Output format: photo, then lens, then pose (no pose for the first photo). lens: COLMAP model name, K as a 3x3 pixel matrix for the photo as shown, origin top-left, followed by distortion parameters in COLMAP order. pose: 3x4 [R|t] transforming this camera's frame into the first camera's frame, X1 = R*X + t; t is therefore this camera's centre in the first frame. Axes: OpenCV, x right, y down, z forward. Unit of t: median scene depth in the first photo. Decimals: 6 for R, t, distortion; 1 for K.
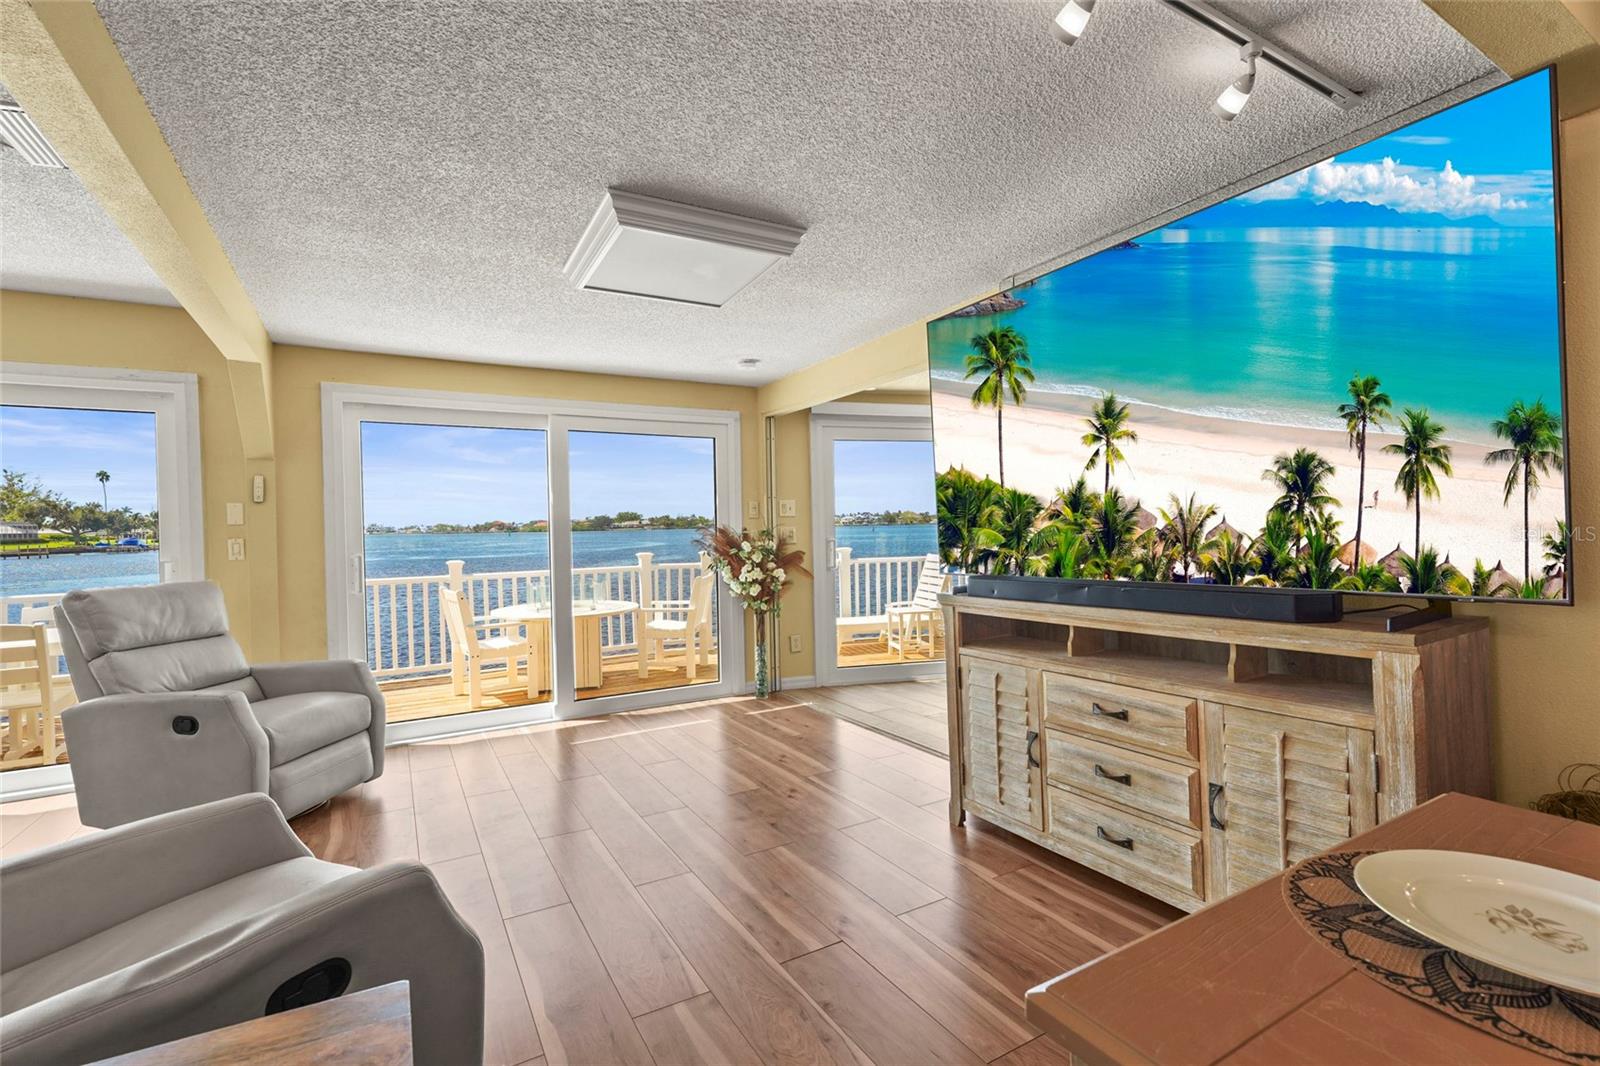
lens RADIAL K [[716.7, 0, 799.6], [0, 716.7, 531.3], [0, 0, 1]] dist [-0.000392, 0.000427]
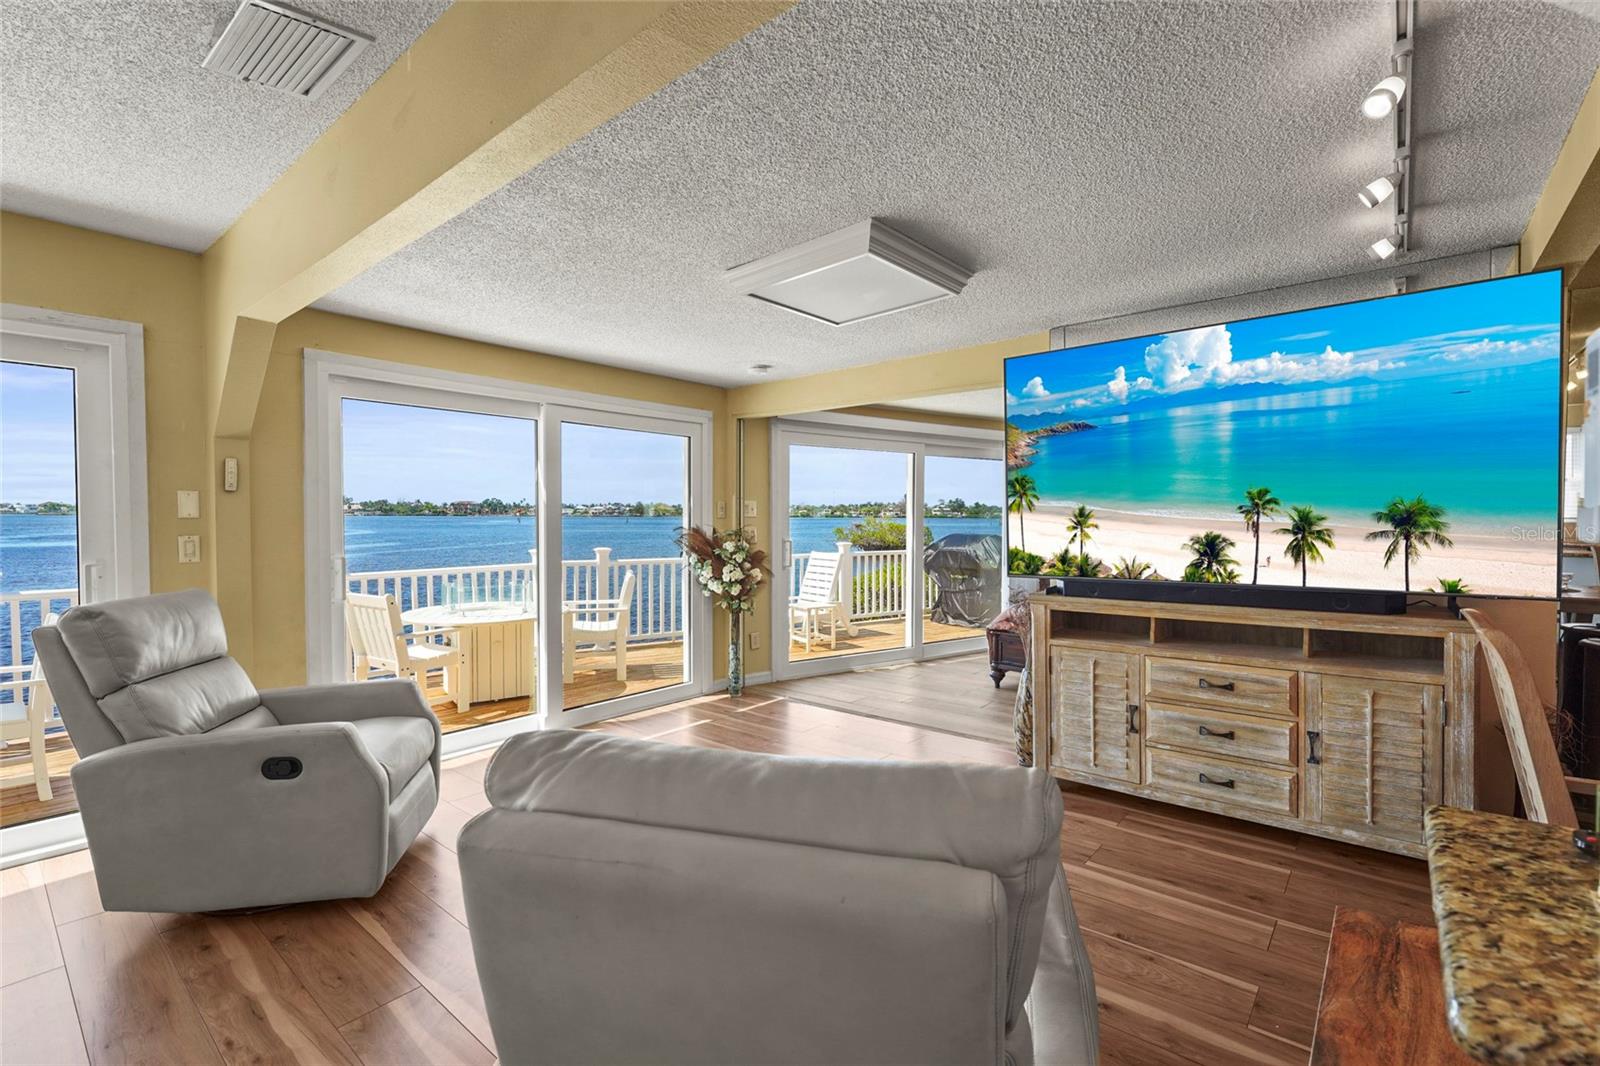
lens RADIAL K [[716.7, 0, 790.7], [0, 716.7, 529.6], [0, 0, 1]] dist [-0.000392, 0.000427]
pose [[0.940386, 0.015604, 0.339751, -0.592734], [-0.018757, 0.999806, 0.005998, -0.018903], [-0.339592, -0.012013, 0.940496, 0.032430]]
